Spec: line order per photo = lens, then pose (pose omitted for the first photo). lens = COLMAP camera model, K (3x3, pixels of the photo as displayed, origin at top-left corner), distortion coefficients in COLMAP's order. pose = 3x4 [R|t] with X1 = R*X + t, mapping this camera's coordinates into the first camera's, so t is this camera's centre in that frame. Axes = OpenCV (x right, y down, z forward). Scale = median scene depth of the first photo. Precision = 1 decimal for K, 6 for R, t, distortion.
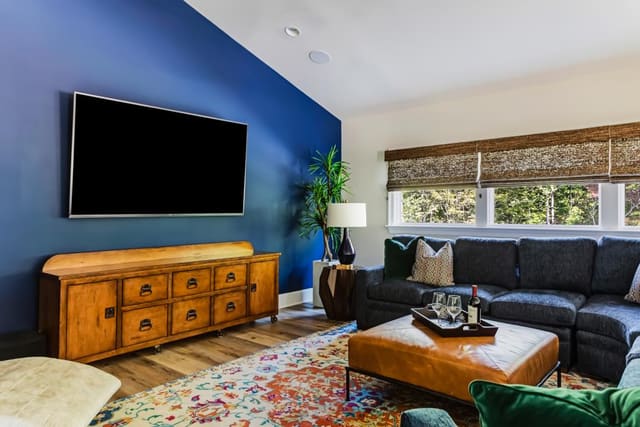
lens RADIAL K [[441.5, 0, 318.3], [0, 441.5, 211.0], [0, 0, 1]] dist [0.041879, 0.000890]
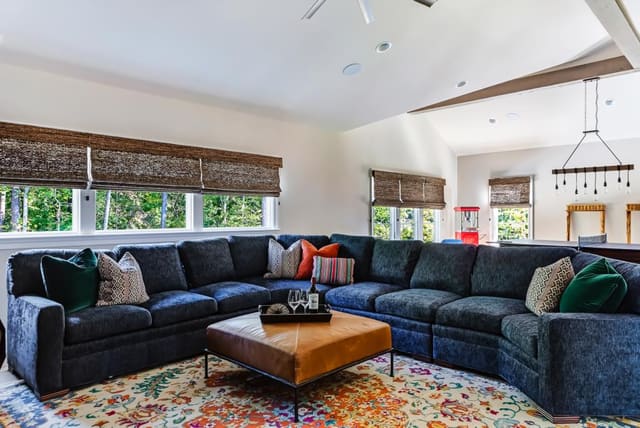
lens RADIAL K [[441.5, 0, 318.1], [0, 441.5, 215.7], [0, 0, 1]] dist [0.041879, 0.000890]
pose [[0.046834, 0.004788, 0.998891, -0.538716], [0.004154, 0.999979, -0.004988, 0.006787], [-0.998894, 0.004383, 0.046813, 0.584283]]
